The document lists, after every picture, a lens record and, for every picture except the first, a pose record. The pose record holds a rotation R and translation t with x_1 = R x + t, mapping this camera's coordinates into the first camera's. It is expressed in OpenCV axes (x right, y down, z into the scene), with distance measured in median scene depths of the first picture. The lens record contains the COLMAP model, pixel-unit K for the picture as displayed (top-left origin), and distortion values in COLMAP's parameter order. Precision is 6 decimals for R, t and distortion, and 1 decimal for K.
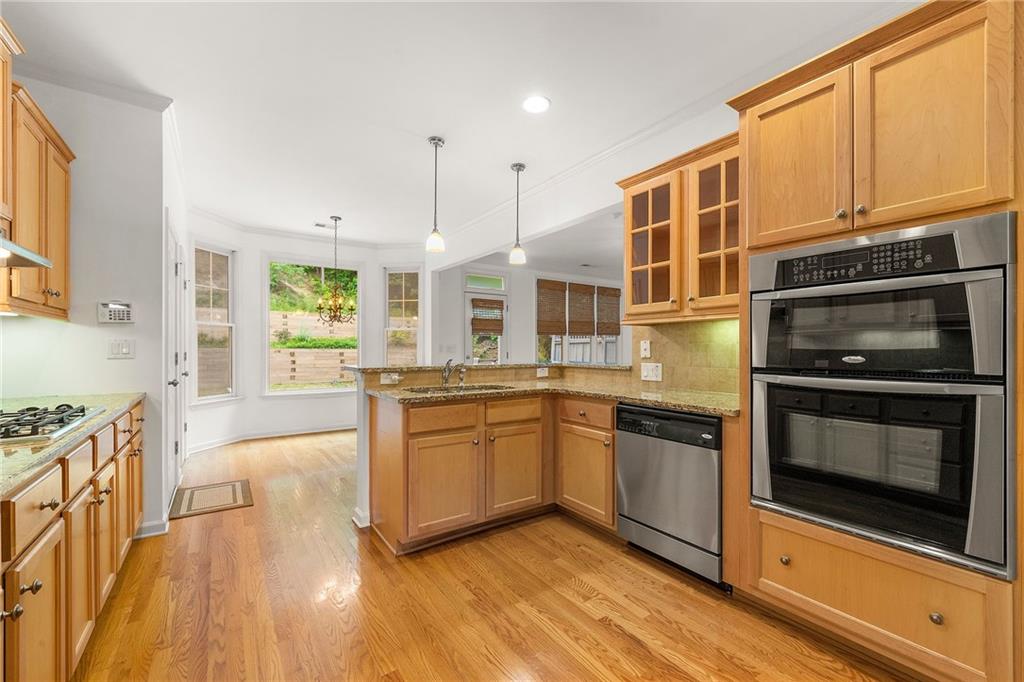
lens RADIAL K [[419.0, 0, 515.3], [0, 419.0, 349.1], [0, 0, 1]] dist [0.008866, -0.000181]
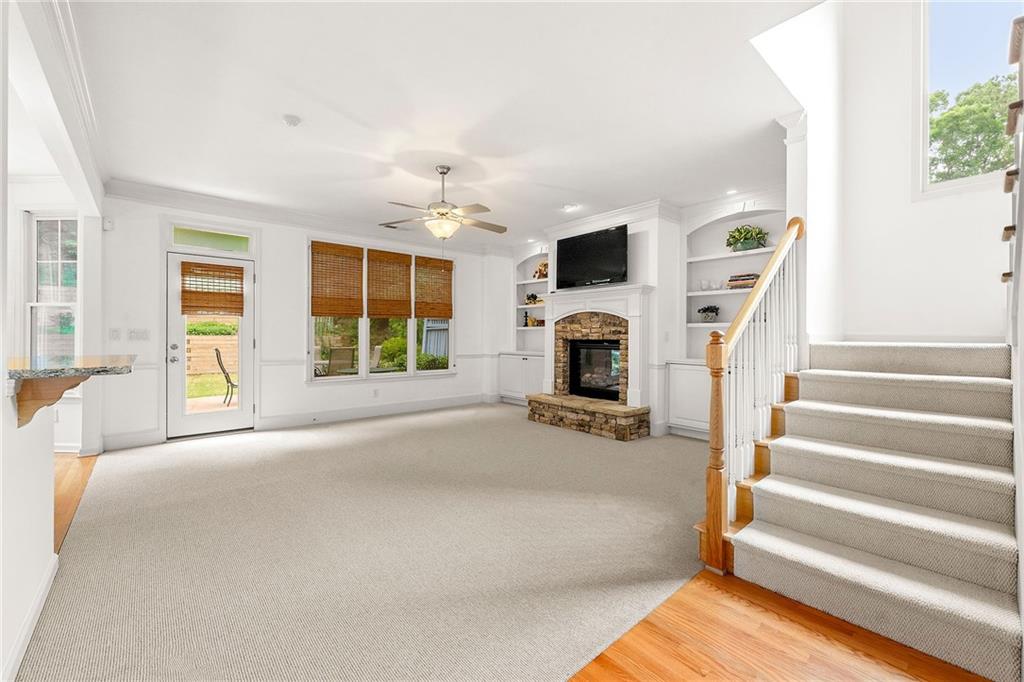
lens RADIAL K [[419.0, 0, 514.3], [0, 419.0, 333.9], [0, 0, 1]] dist [0.008866, -0.000181]
pose [[0.993735, 0.004108, 0.111684, 0.782849], [-0.003439, 0.999975, -0.006175, 0.000896], [-0.111707, 0.005753, 0.993725, 0.529652]]
